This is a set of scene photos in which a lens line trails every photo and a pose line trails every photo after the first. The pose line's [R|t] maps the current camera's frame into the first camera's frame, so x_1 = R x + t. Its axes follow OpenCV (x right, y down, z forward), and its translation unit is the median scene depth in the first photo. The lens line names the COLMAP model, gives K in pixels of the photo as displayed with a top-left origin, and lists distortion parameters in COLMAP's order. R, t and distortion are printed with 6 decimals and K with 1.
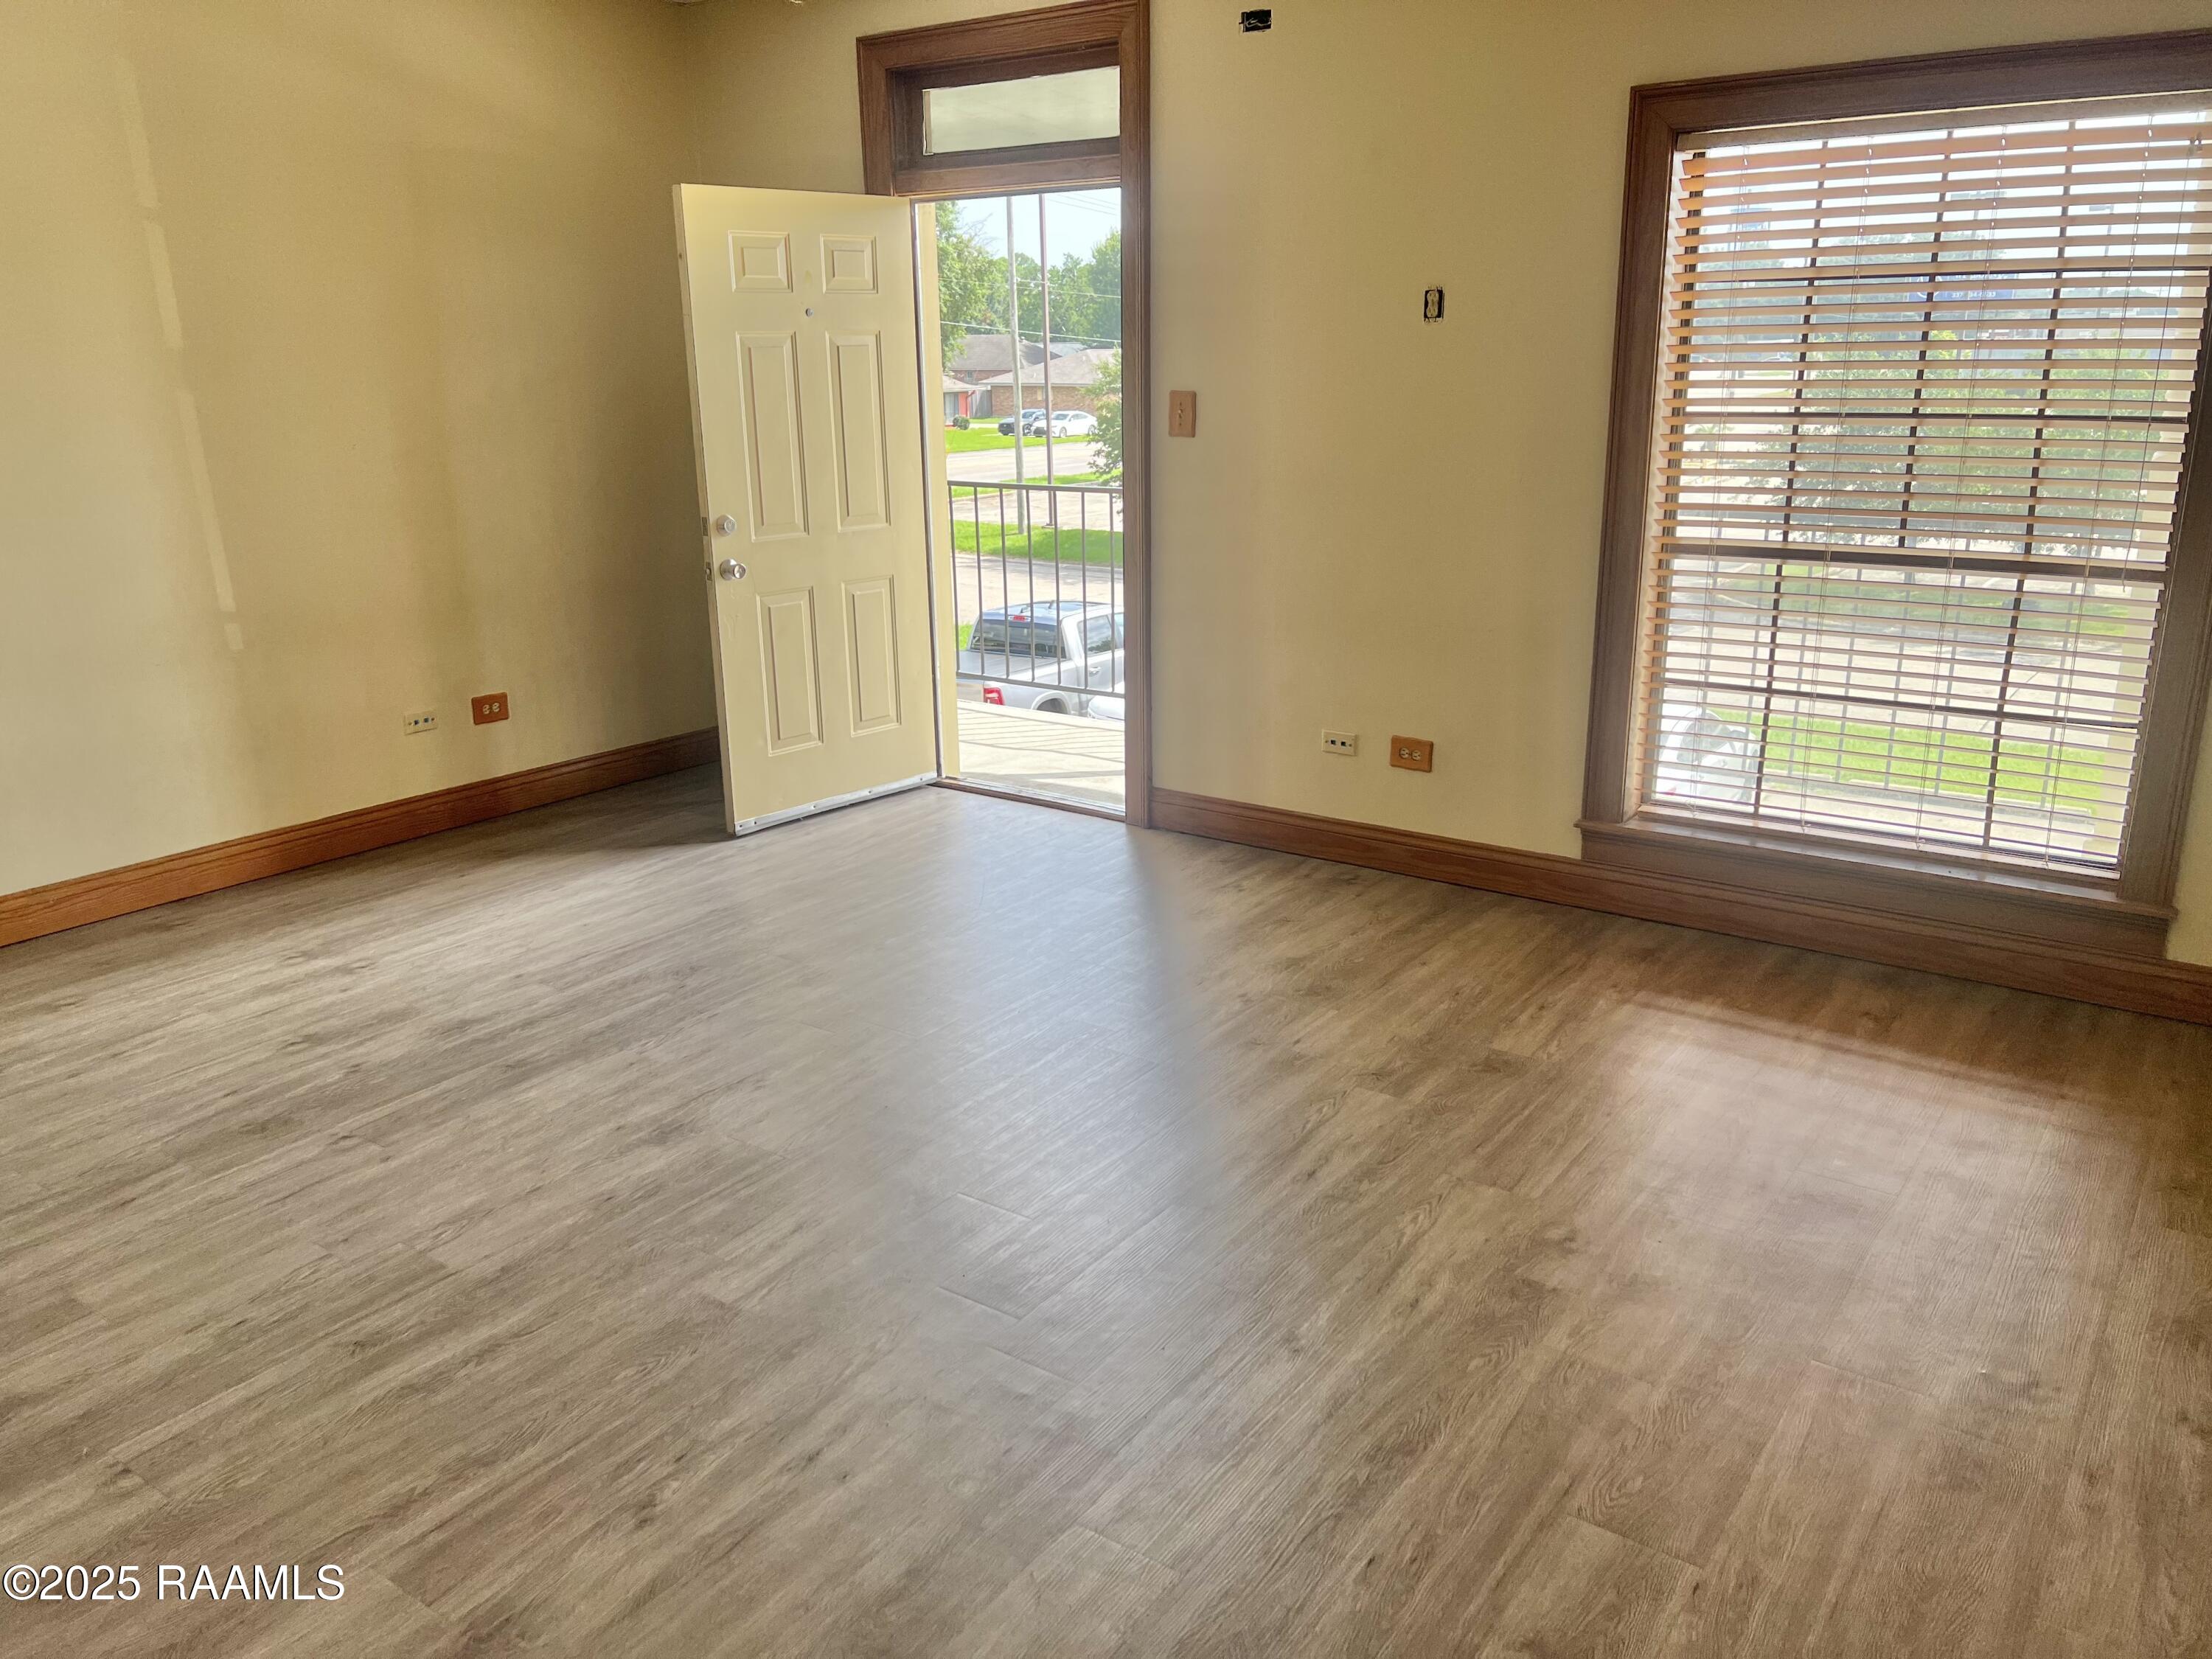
lens RADIAL K [[1679.0, 0, 1106.0], [0, 1679.0, 829.5], [0, 0, 1]] dist [0.064723, -0.045735]
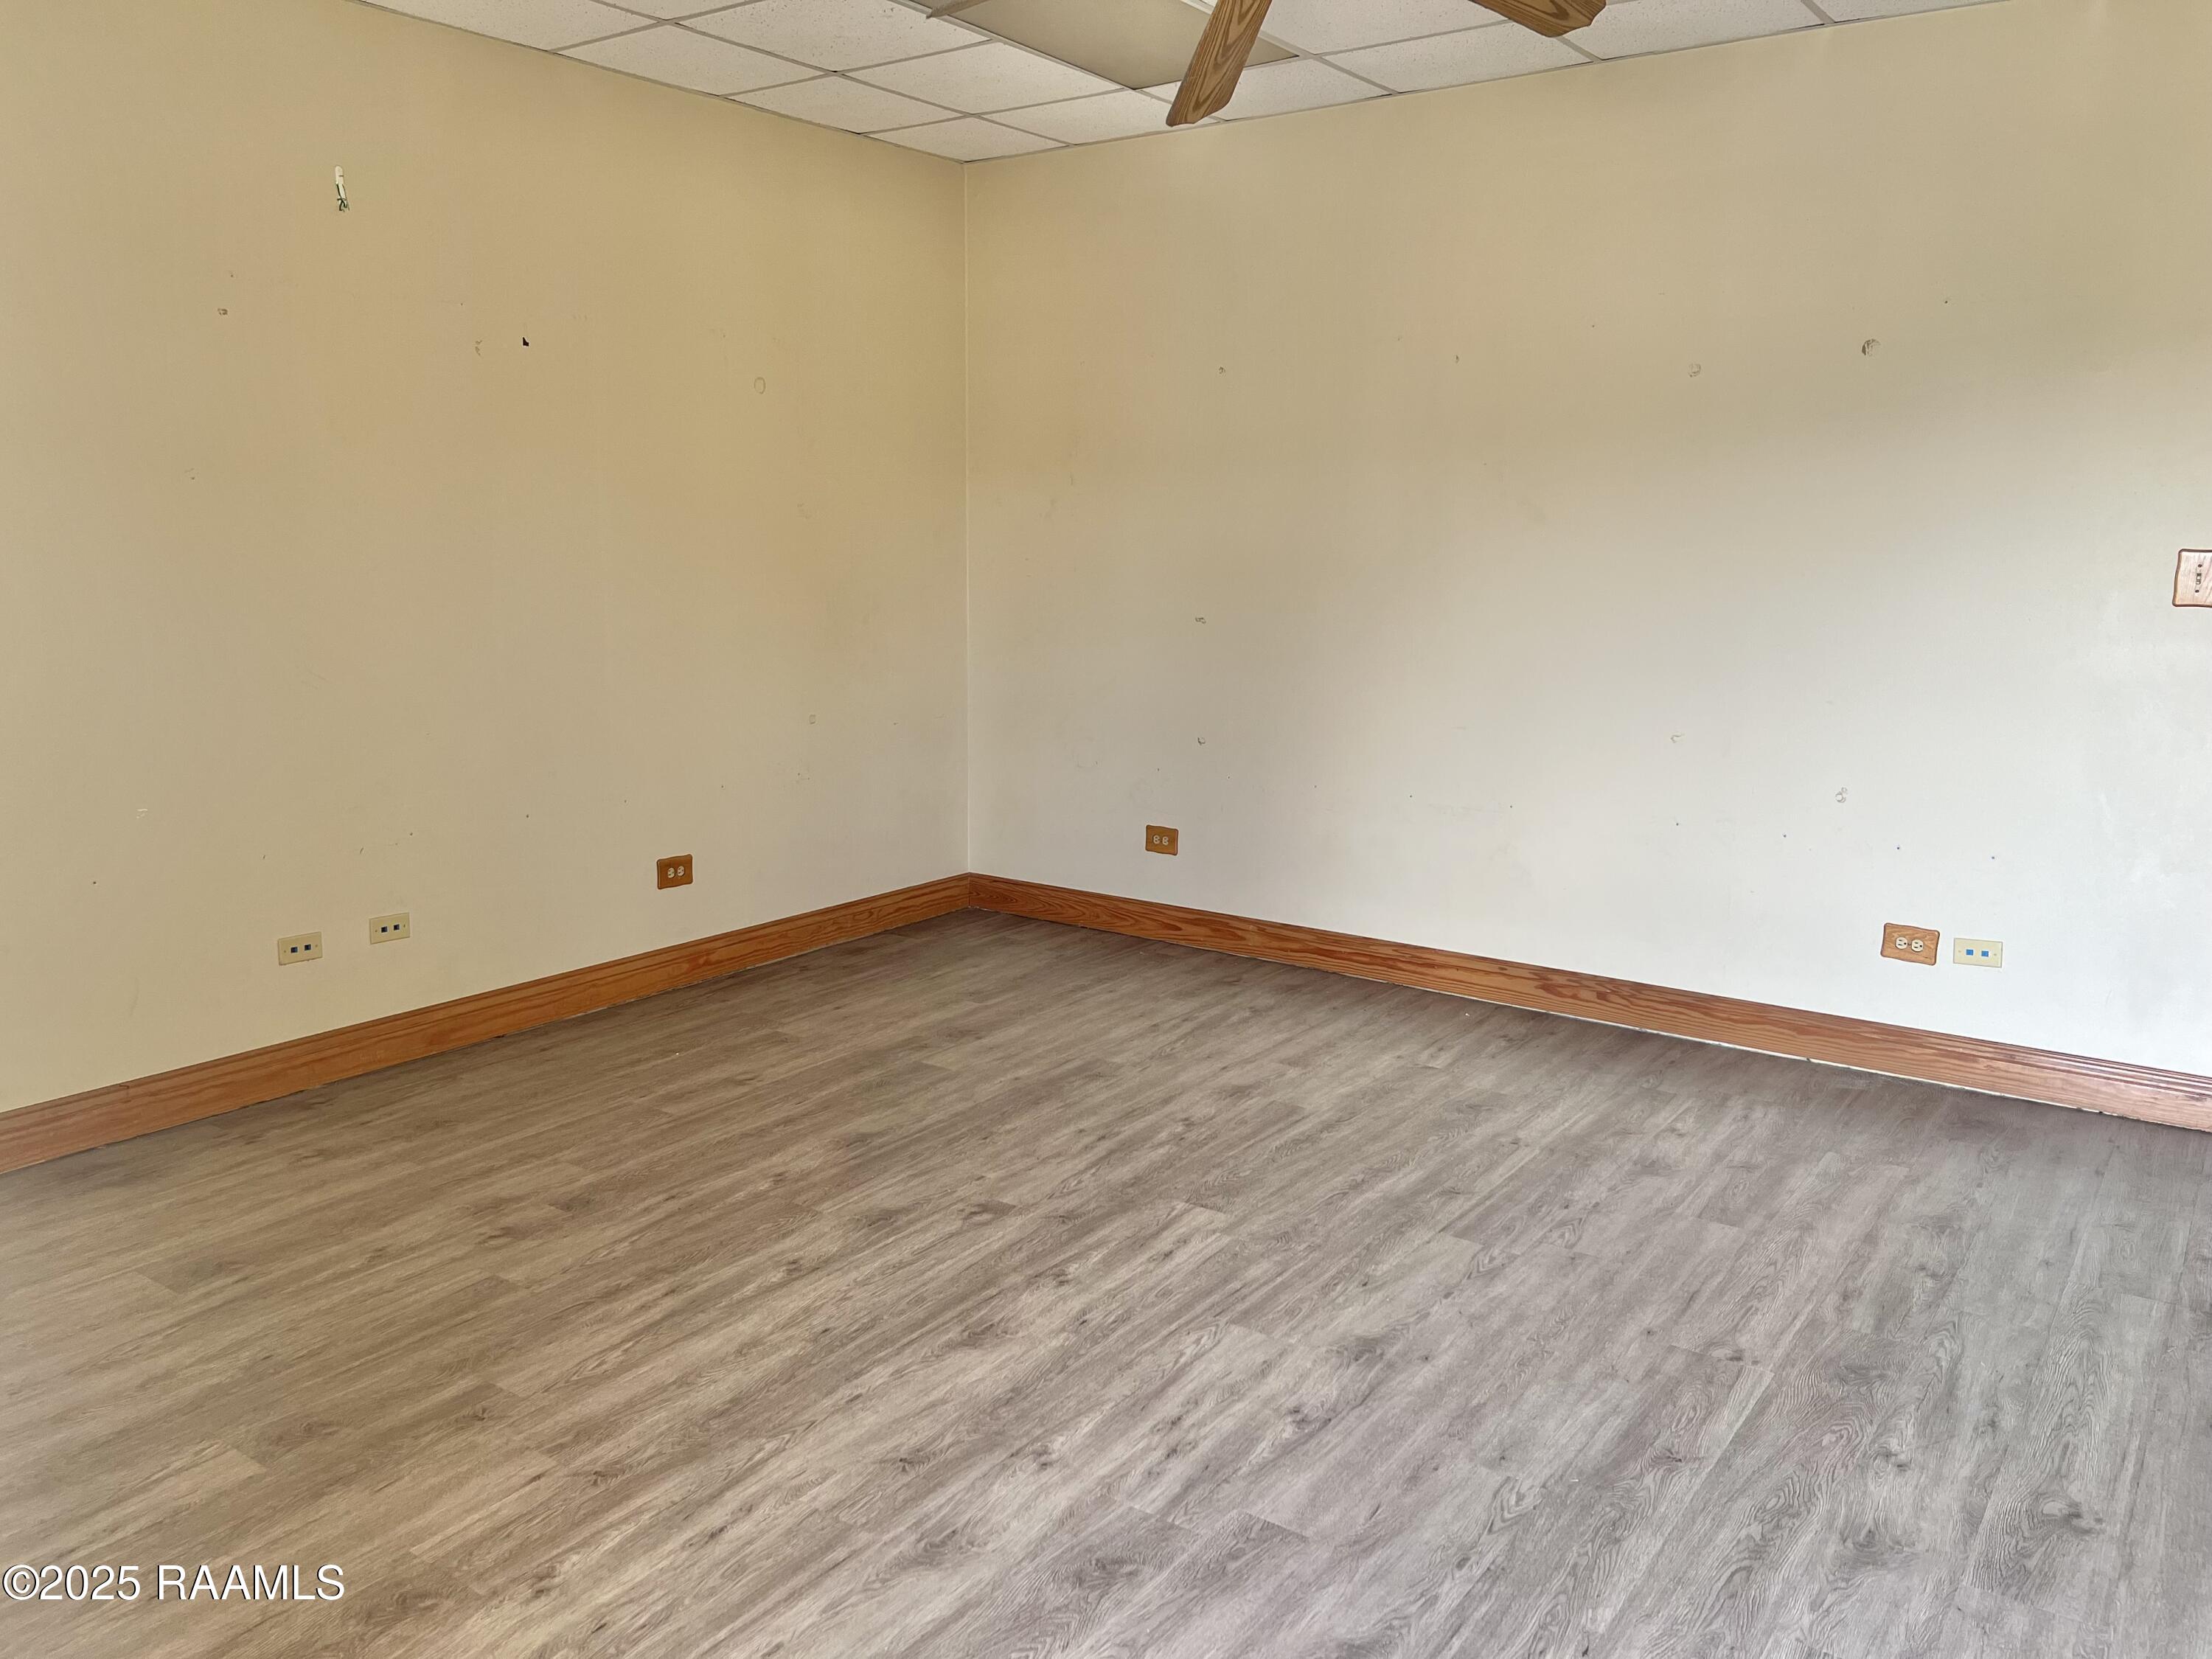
lens RADIAL K [[1679.0, 0, 1106.0], [0, 1679.0, 829.5], [0, 0, 1]] dist [0.064723, -0.045735]
pose [[-0.999966, 0.007295, 0.003911, -0.139315], [0.008274, 0.894201, 0.447589, -0.480956], [-0.000232, 0.447606, -0.894231, 1.761656]]
